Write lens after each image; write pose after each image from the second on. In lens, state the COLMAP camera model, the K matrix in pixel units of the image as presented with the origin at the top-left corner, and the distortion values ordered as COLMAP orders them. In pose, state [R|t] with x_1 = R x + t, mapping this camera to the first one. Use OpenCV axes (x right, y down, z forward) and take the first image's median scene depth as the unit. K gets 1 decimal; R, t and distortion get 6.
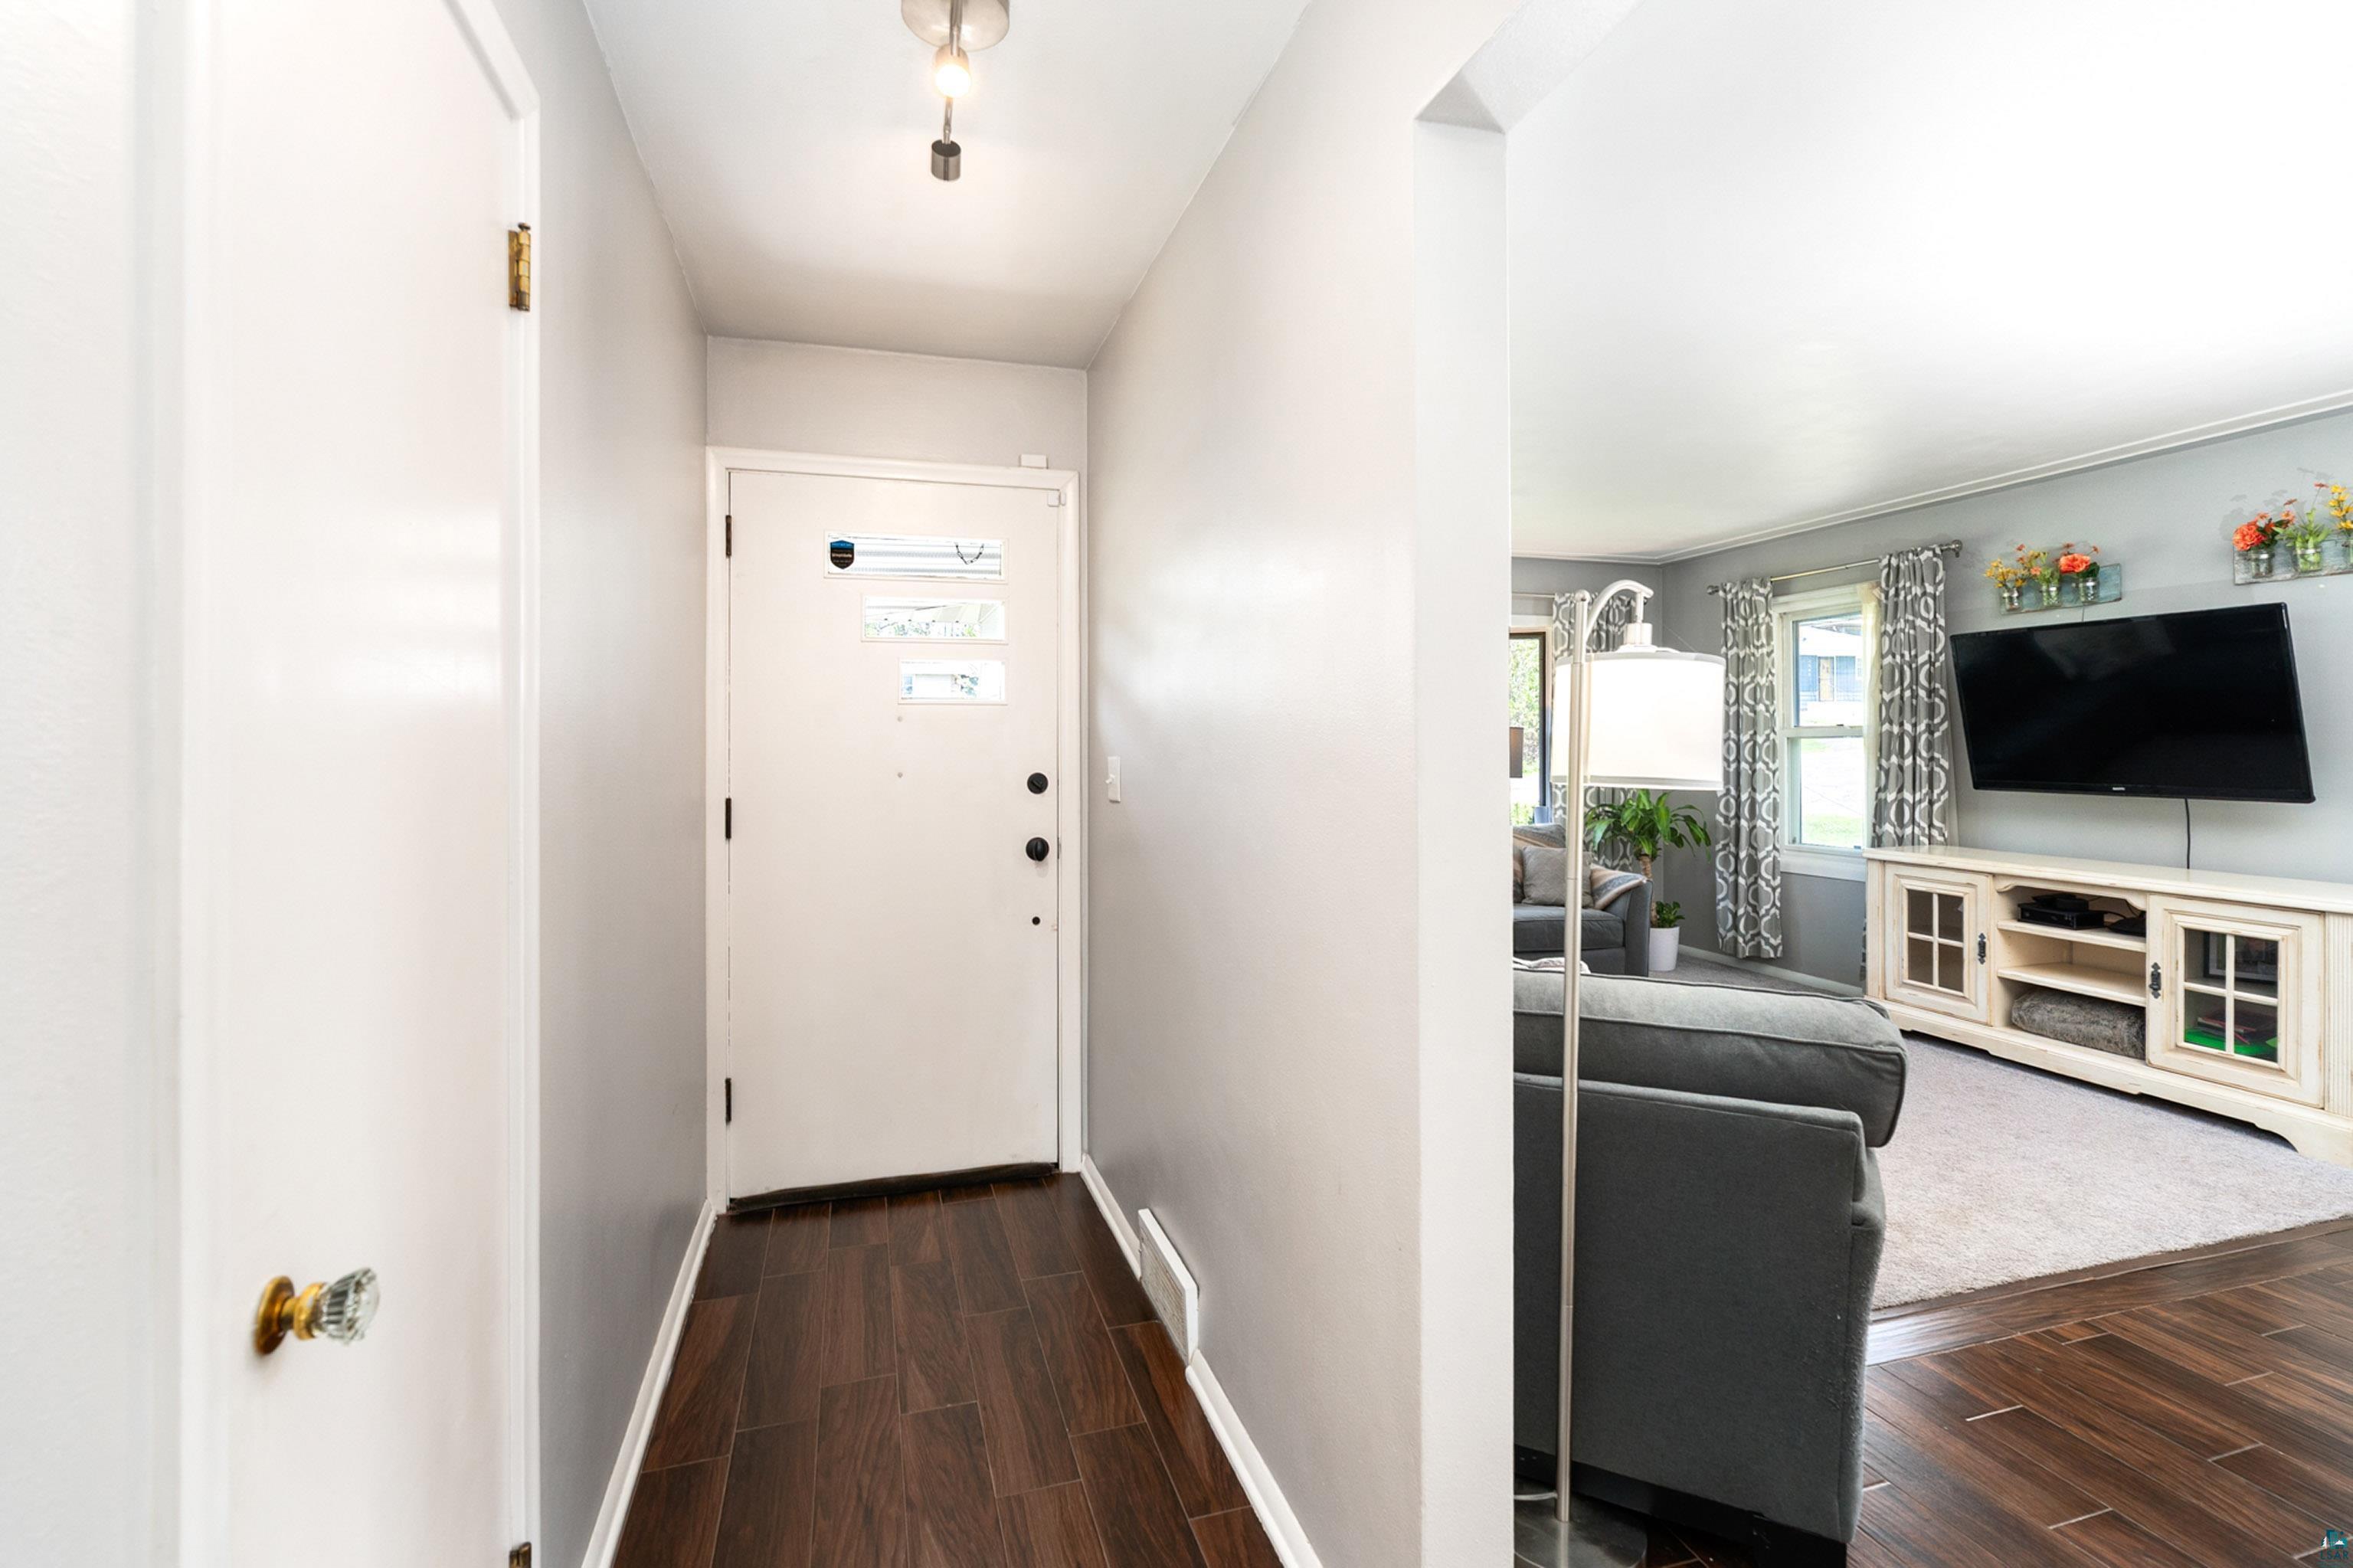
lens RADIAL K [[1084.3, 0, 1174.2], [0, 1084.3, 762.1], [0, 0, 1]] dist [-0.003206, -0.000122]
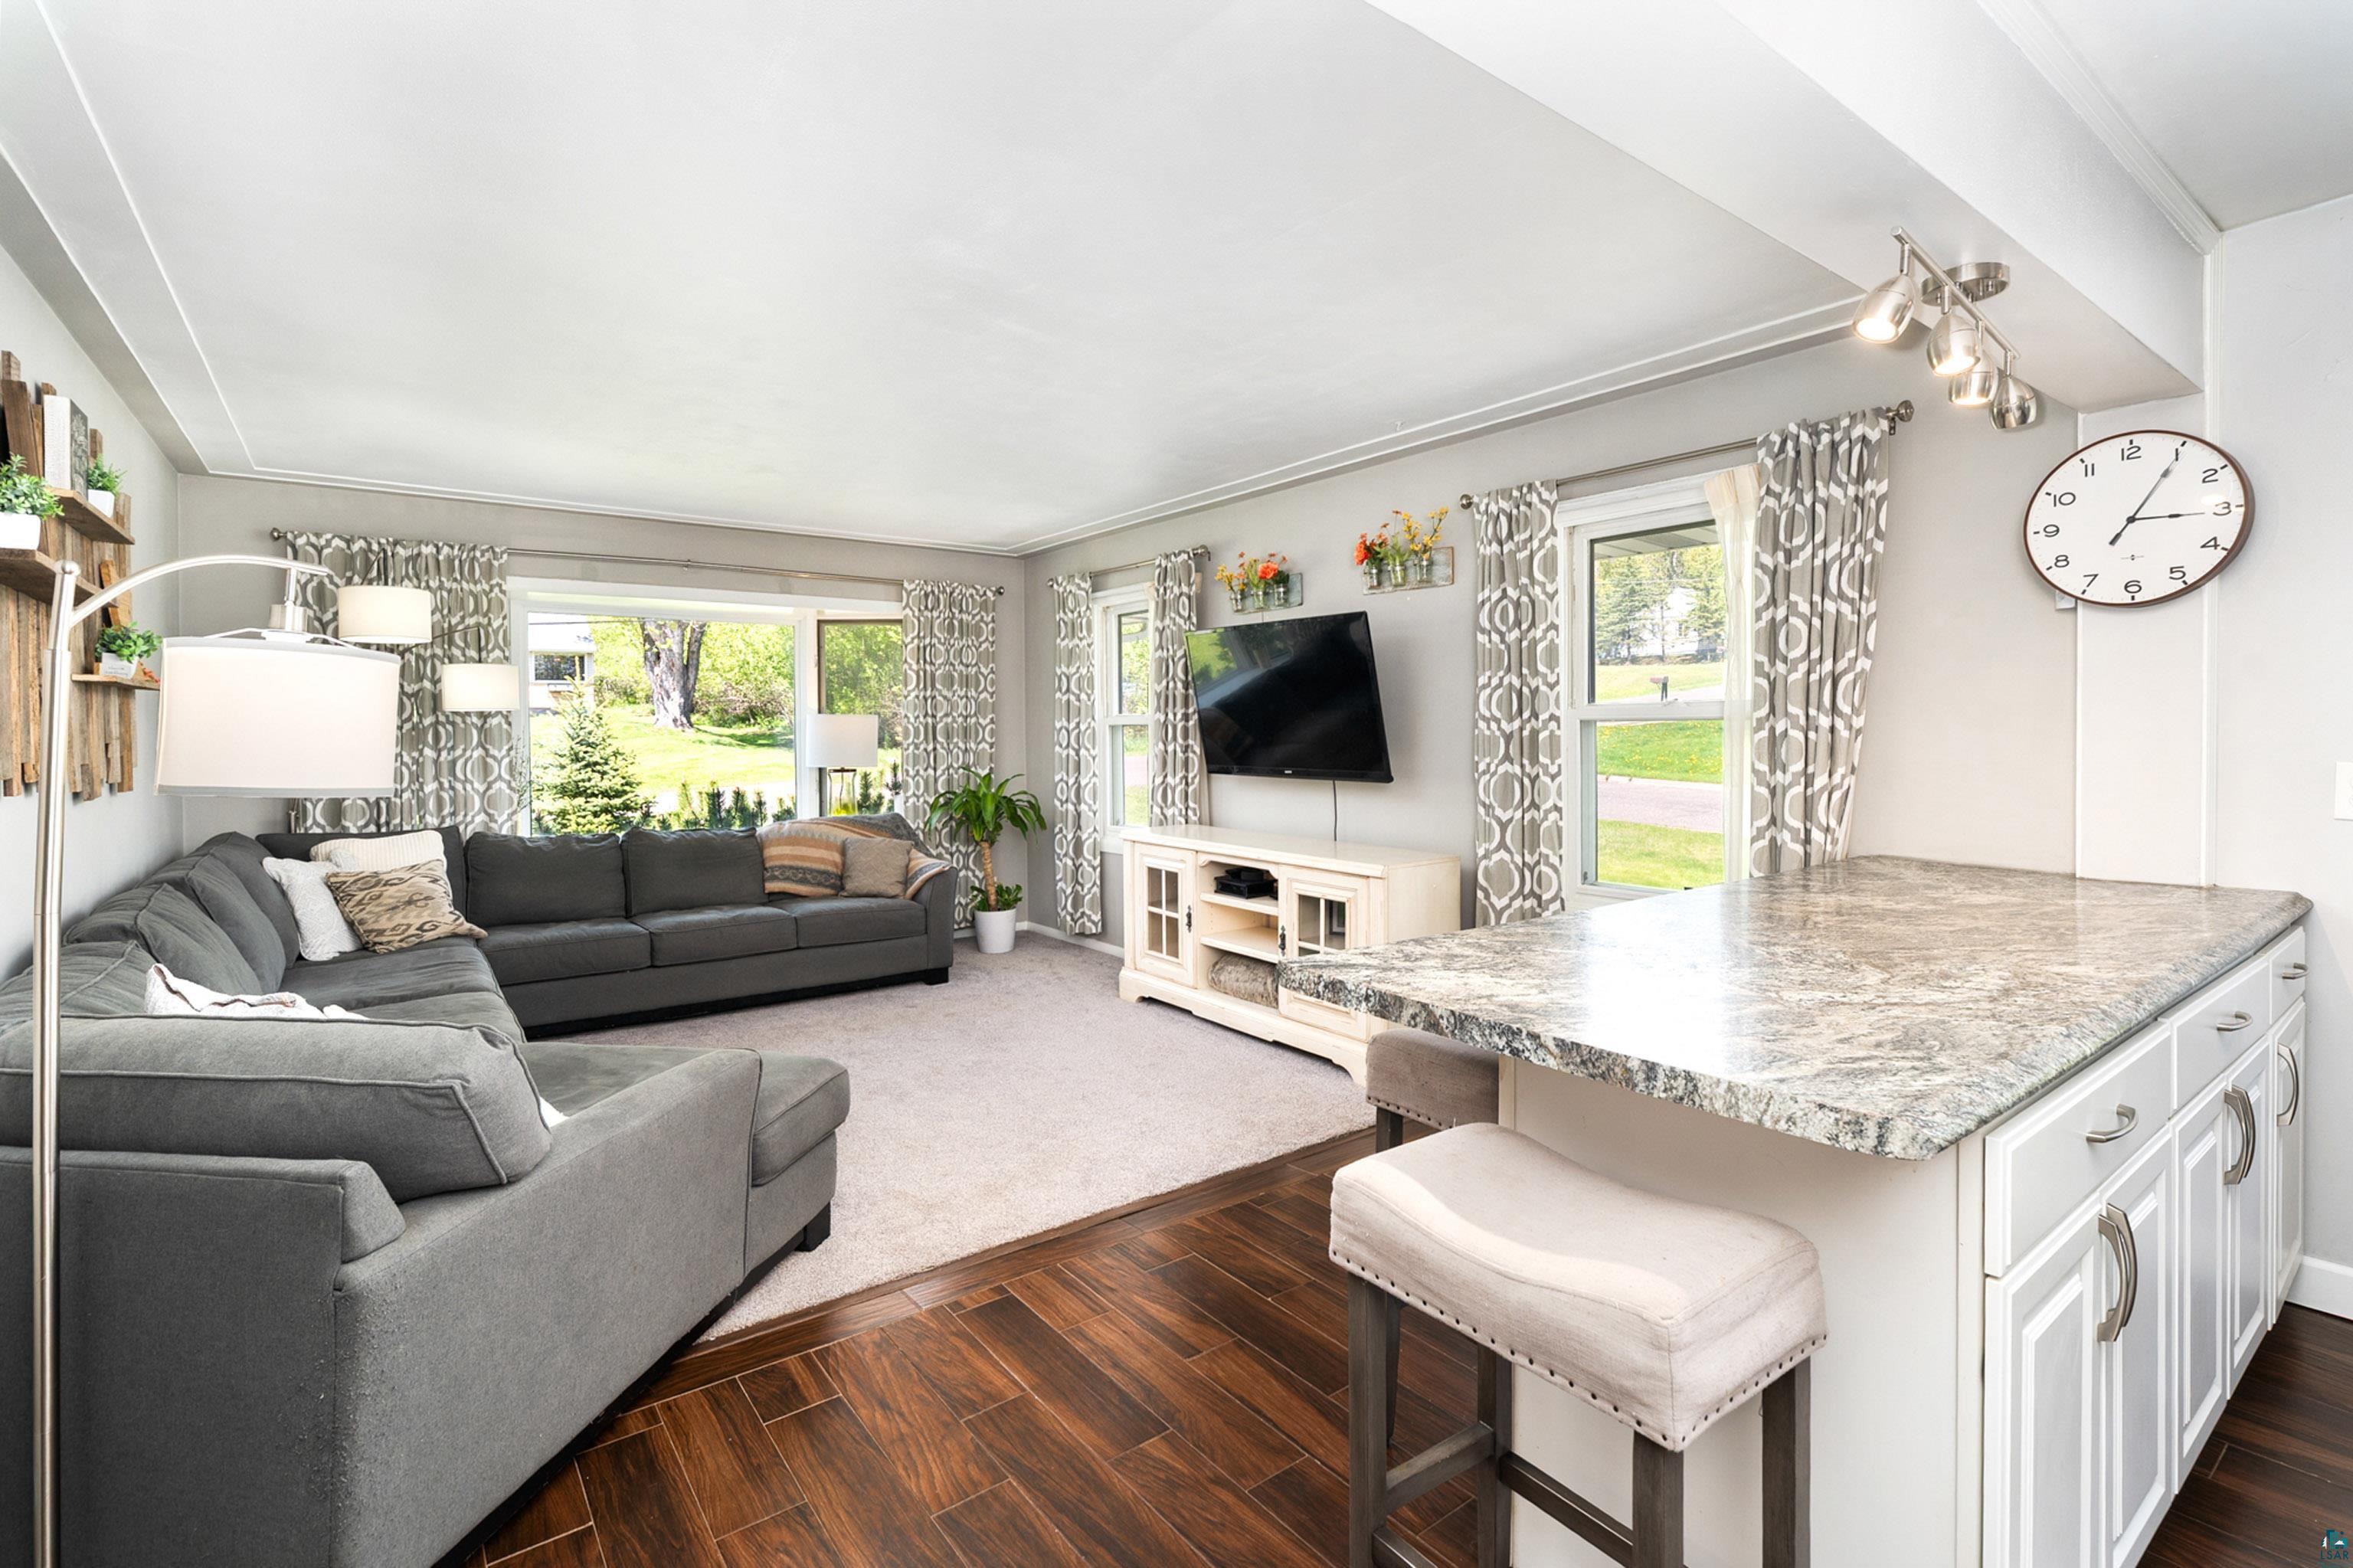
lens RADIAL K [[1084.3, 0, 1168.5], [0, 1084.3, 766.2], [0, 0, 1]] dist [-0.003206, -0.000122]
pose [[0.937809, -0.015556, 0.346802, 0.323863], [0.008928, 0.999746, 0.020704, -0.005110], [-0.347036, -0.016320, 0.937710, -0.021038]]
